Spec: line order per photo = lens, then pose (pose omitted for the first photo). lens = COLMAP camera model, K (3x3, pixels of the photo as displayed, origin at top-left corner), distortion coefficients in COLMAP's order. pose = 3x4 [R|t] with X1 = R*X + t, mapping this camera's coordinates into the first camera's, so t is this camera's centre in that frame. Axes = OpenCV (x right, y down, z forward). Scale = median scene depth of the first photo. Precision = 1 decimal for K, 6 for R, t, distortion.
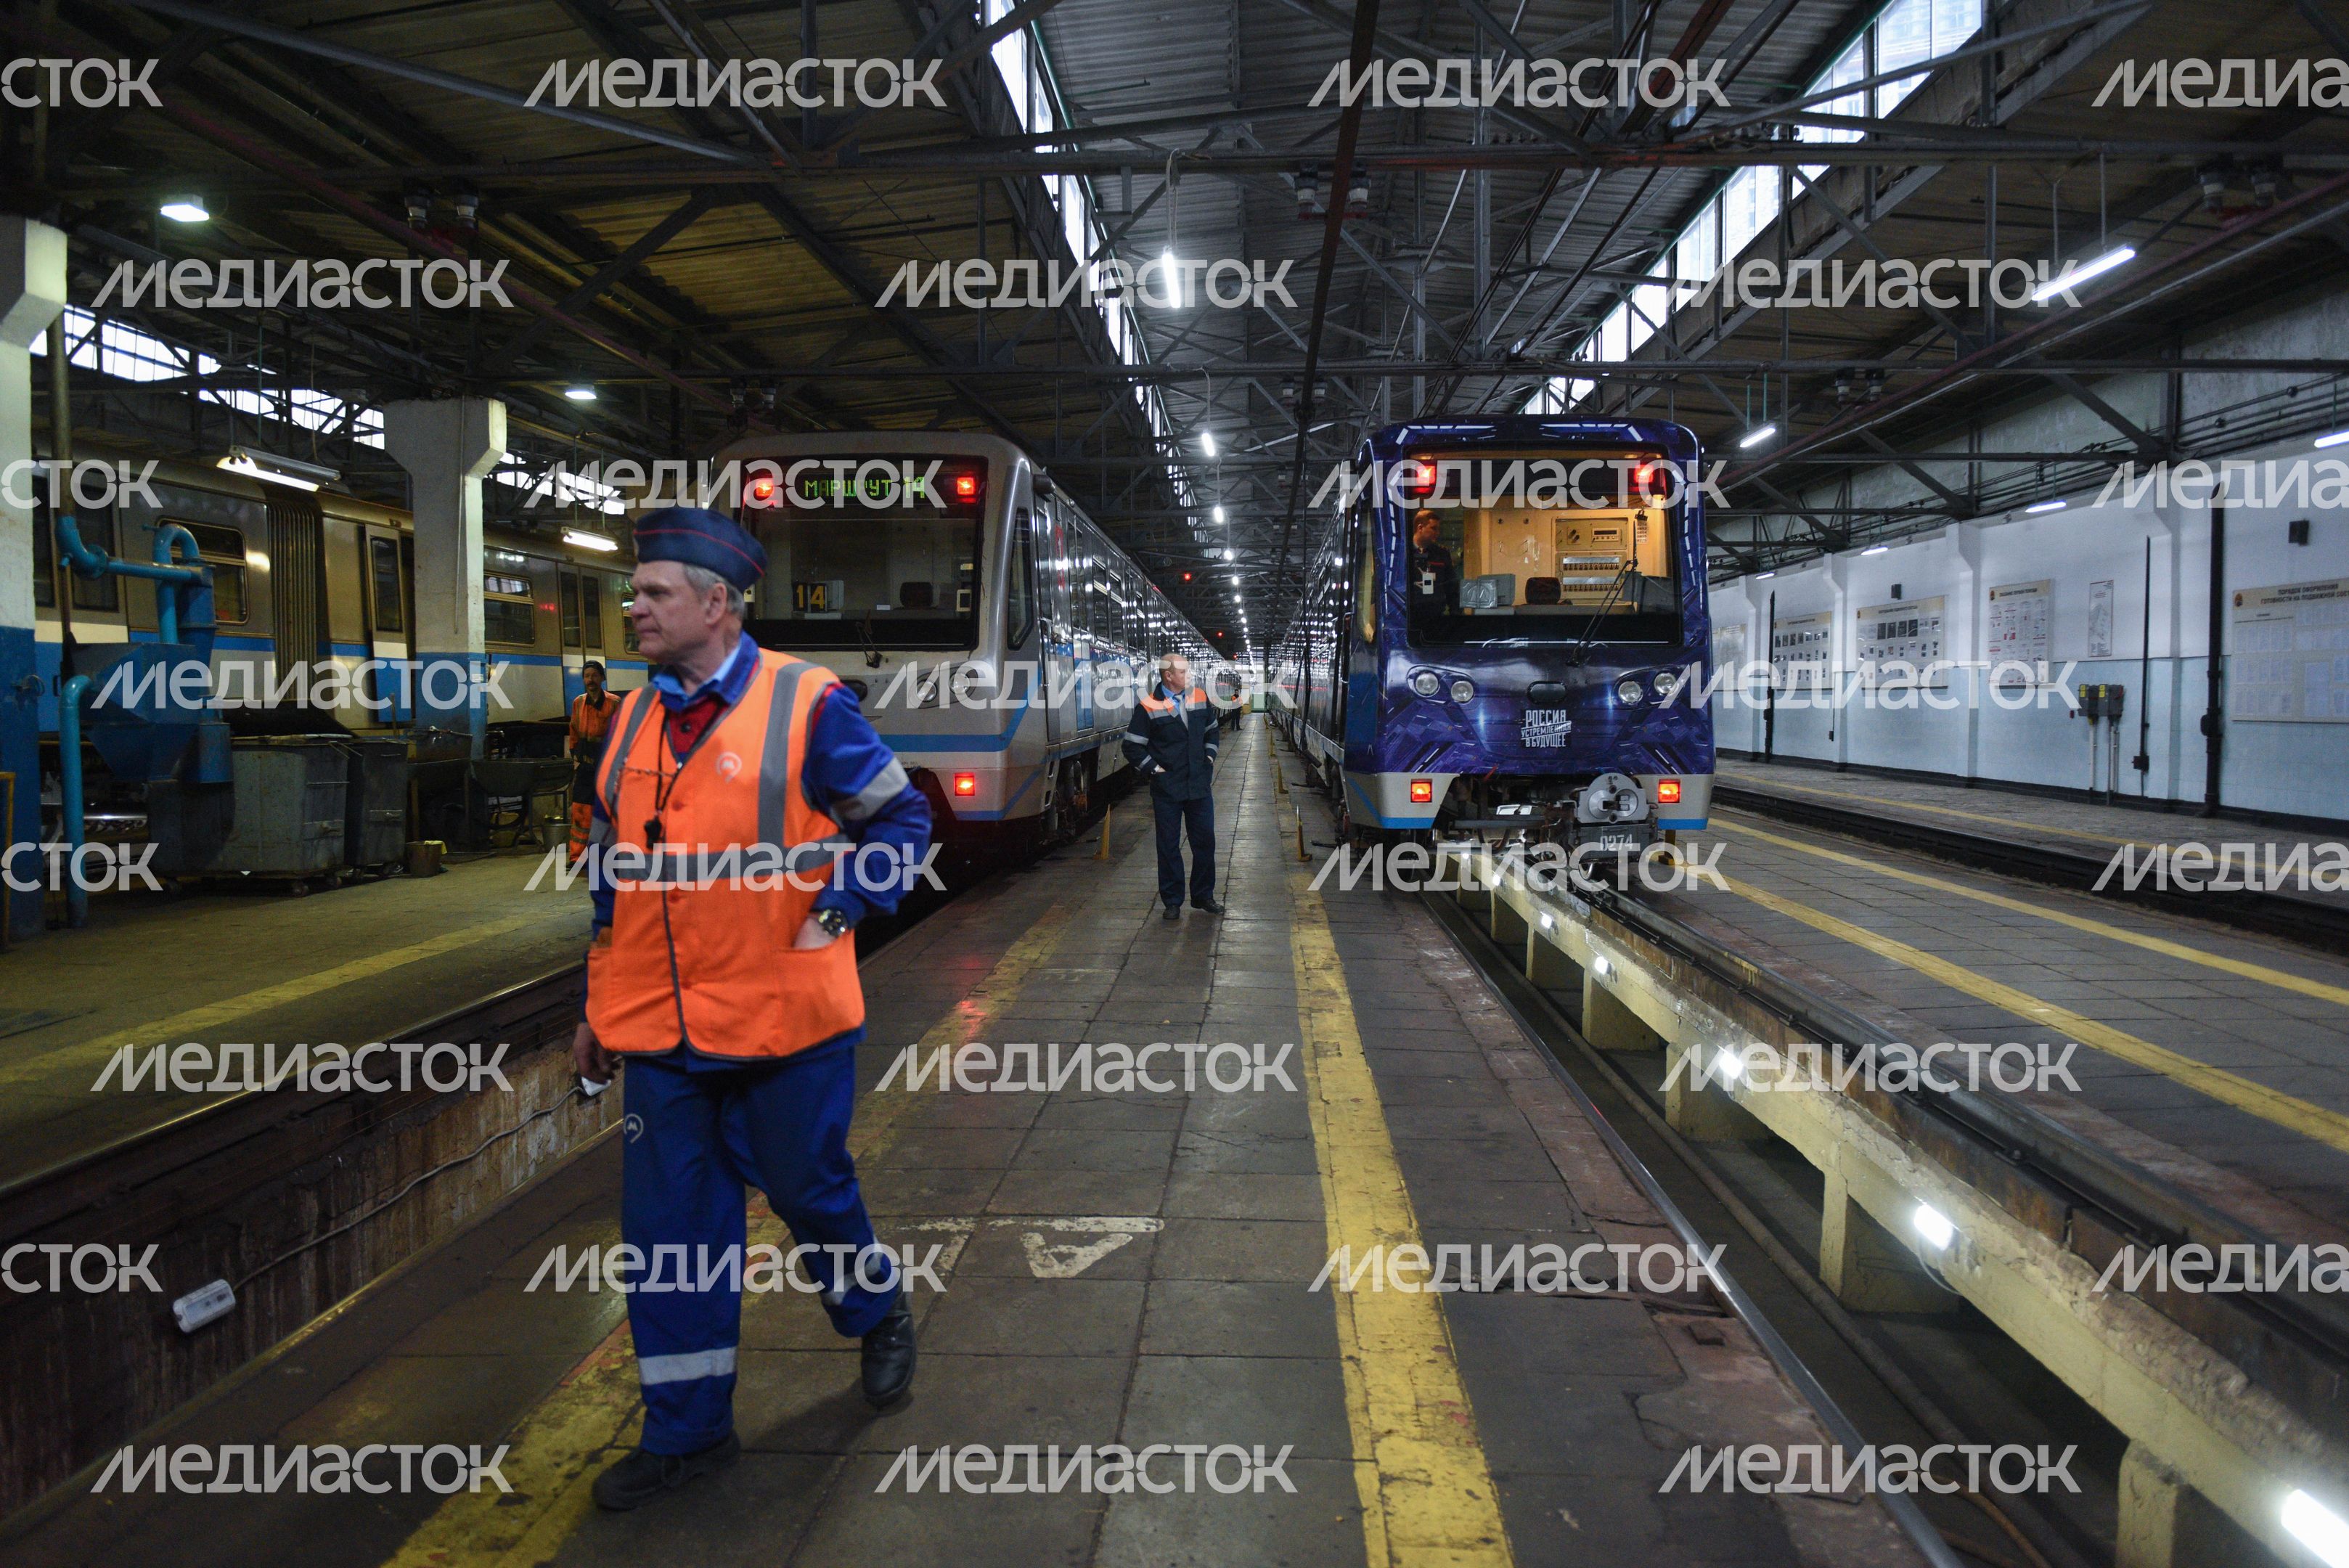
lens RADIAL K [[1703.9, 0, 1174.5], [0, 1703.9, 784.0], [0, 0, 1]] dist [-0.042175, 0.001714]
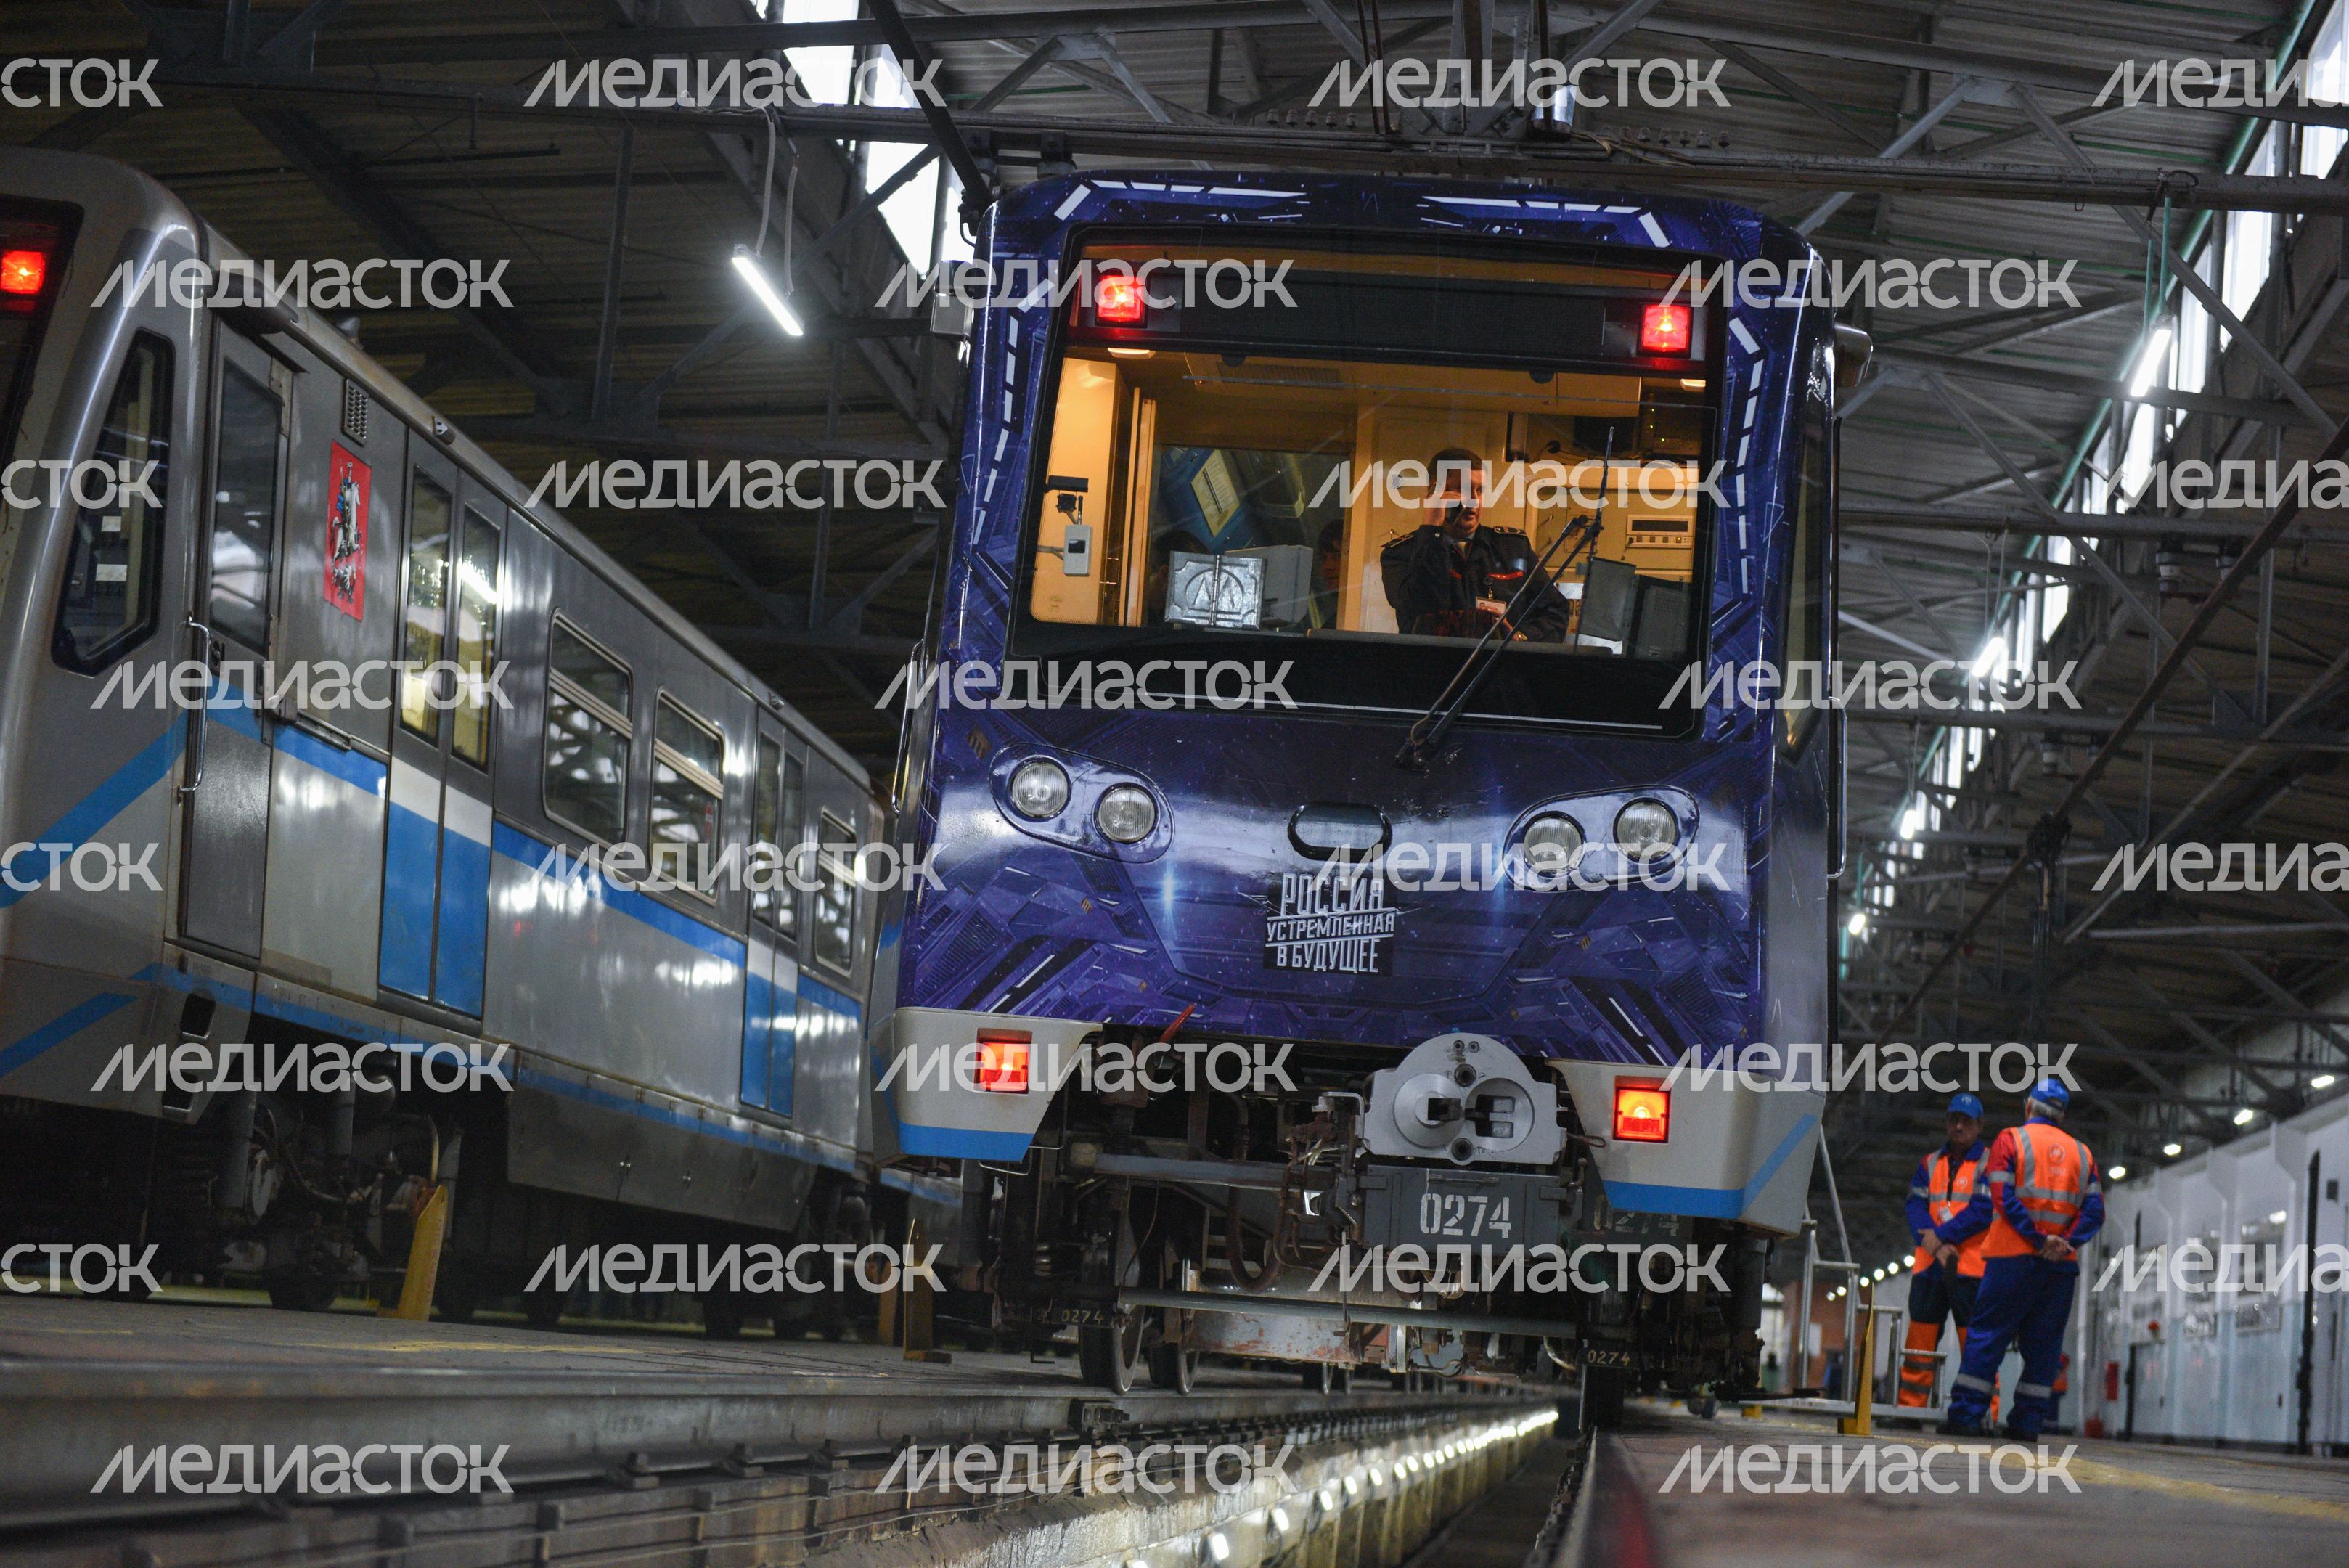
lens RADIAL K [[4401.1, 0, 1174.7], [0, 4401.1, 795.7], [0, 0, 1]] dist [0.134062, -0.388666]
pose [[0.995747, 0.074017, -0.054852, 0.216246], [-0.082663, 0.980681, -0.177290, 0.109883], [0.040670, 0.181070, 0.982629, 0.005590]]
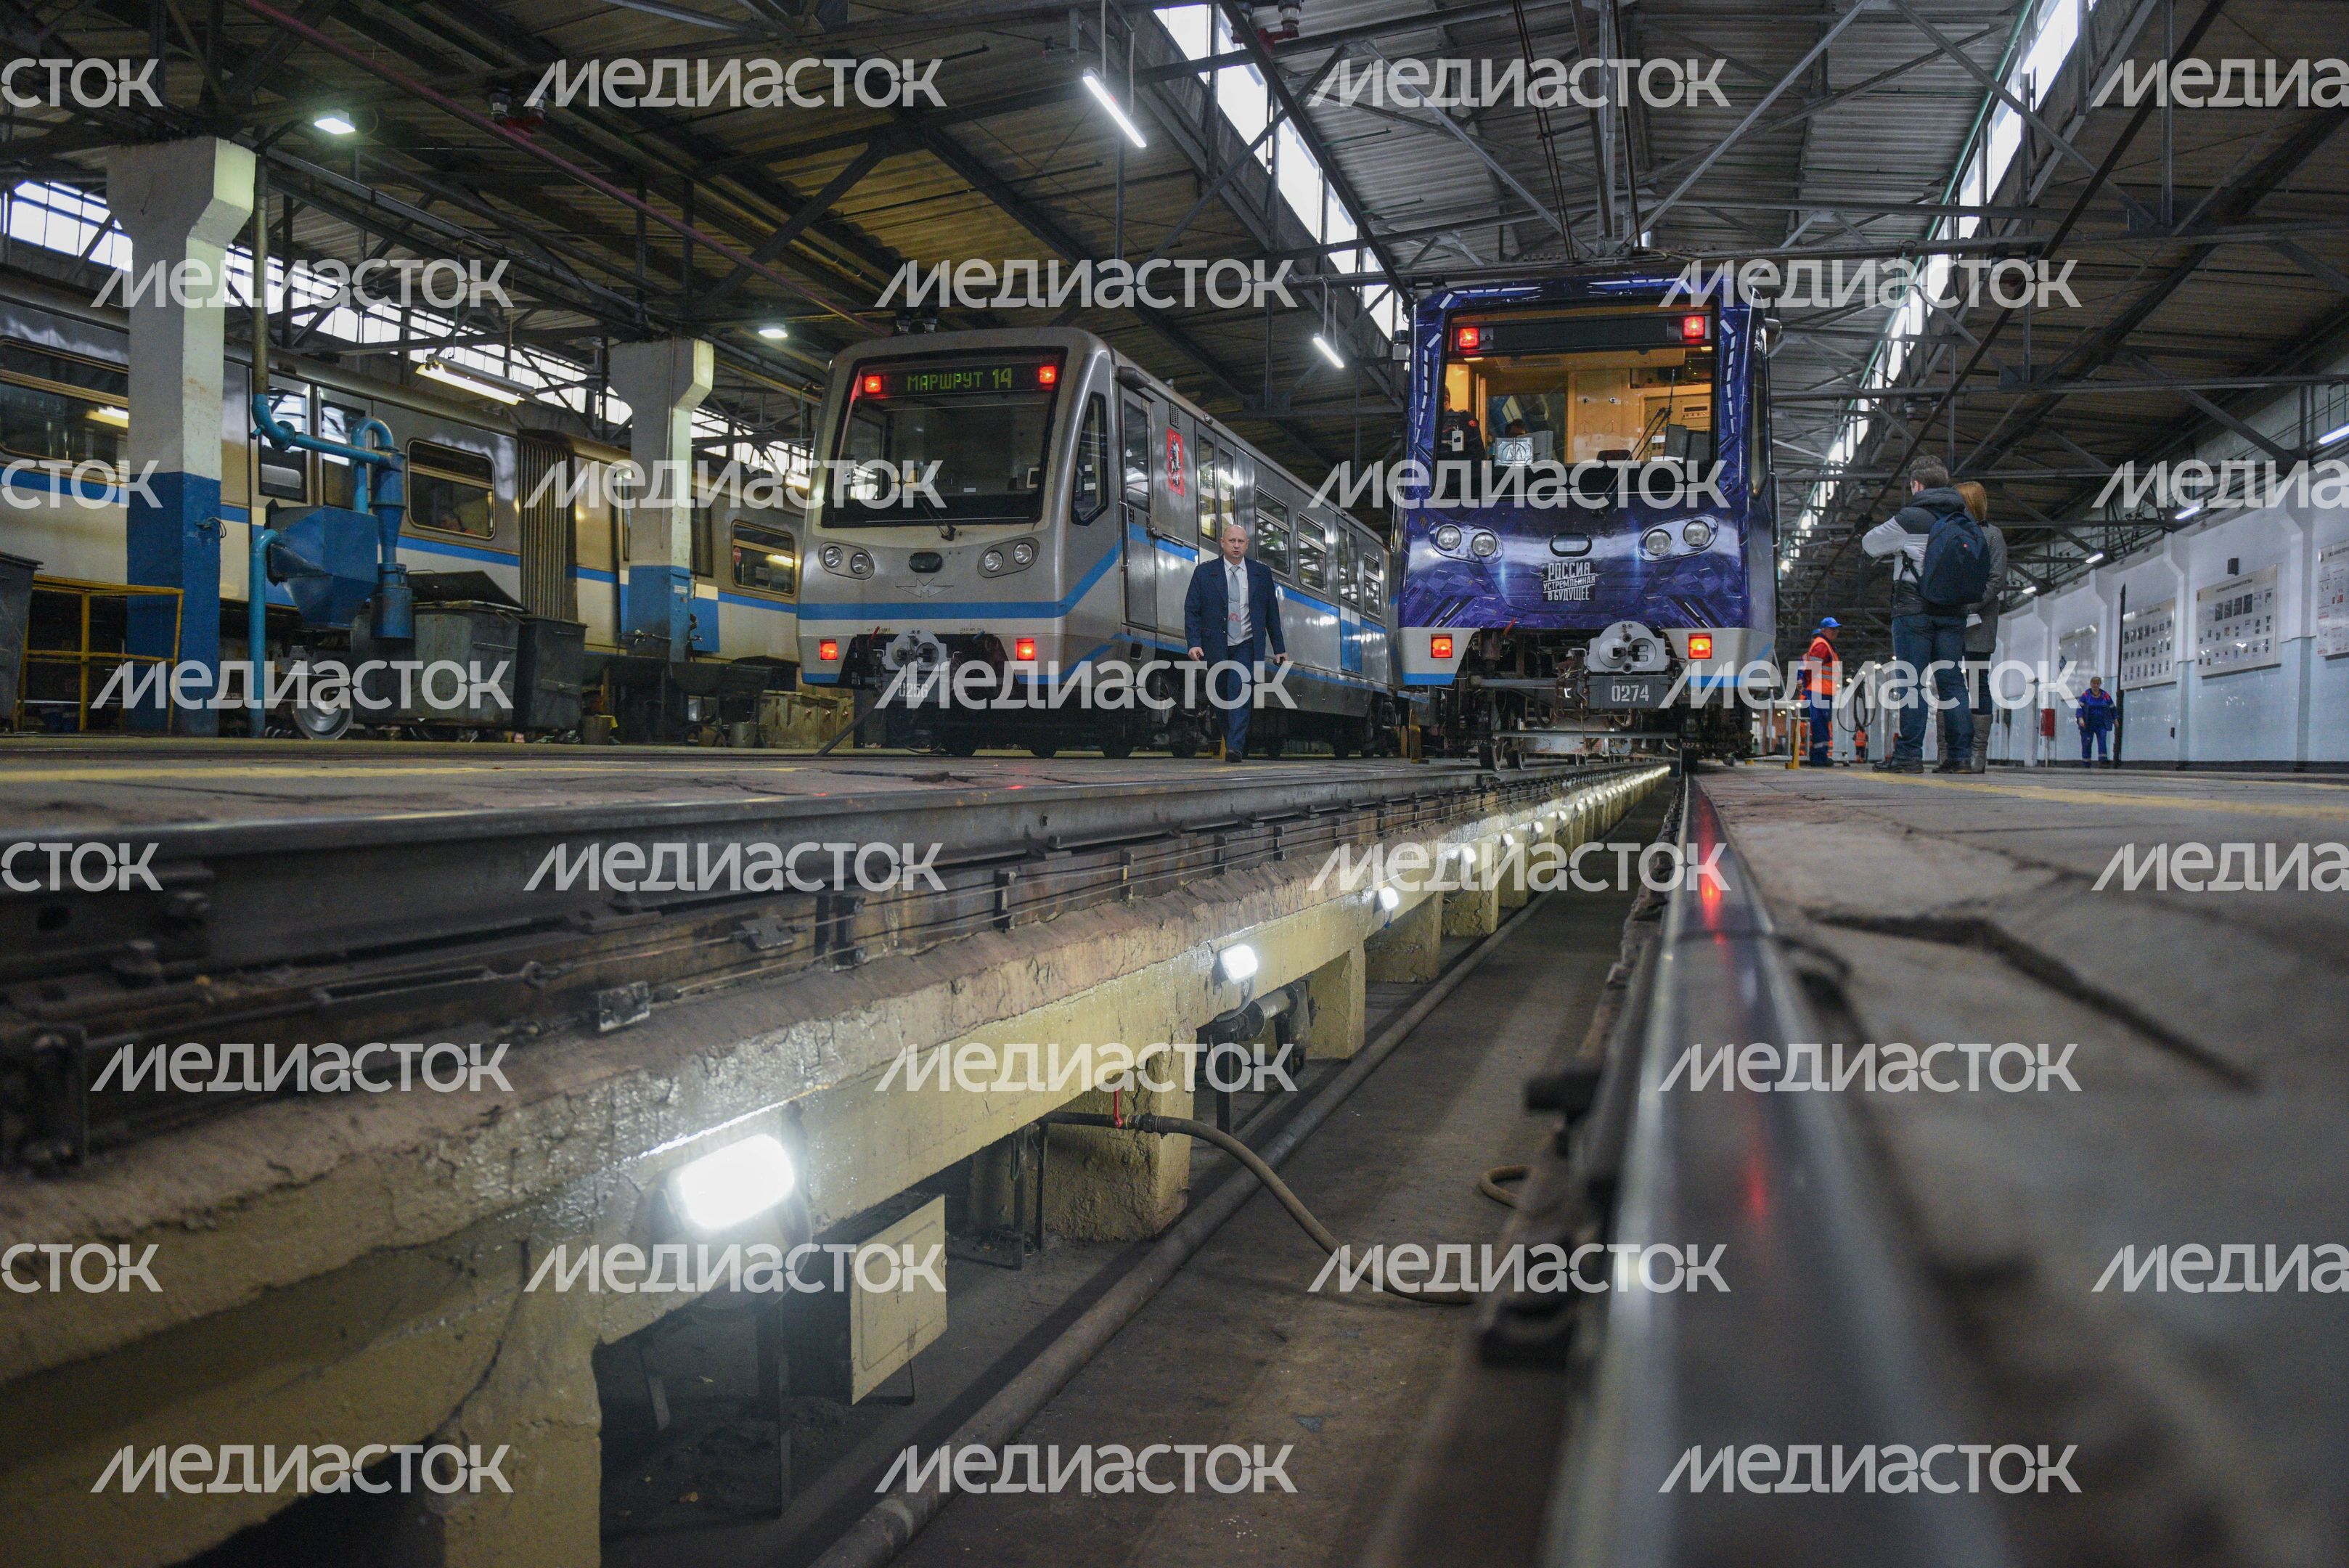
lens RADIAL K [[1684.0, 0, 1174.5], [0, 1684.0, 784.0], [0, 0, 1]] dist [-0.045196, -0.011101]
pose [[0.969704, 0.022331, -0.243259, 0.216034], [-0.030456, 0.999095, -0.029688, 0.108889], [0.242376, 0.036197, 0.969507, 0.014901]]
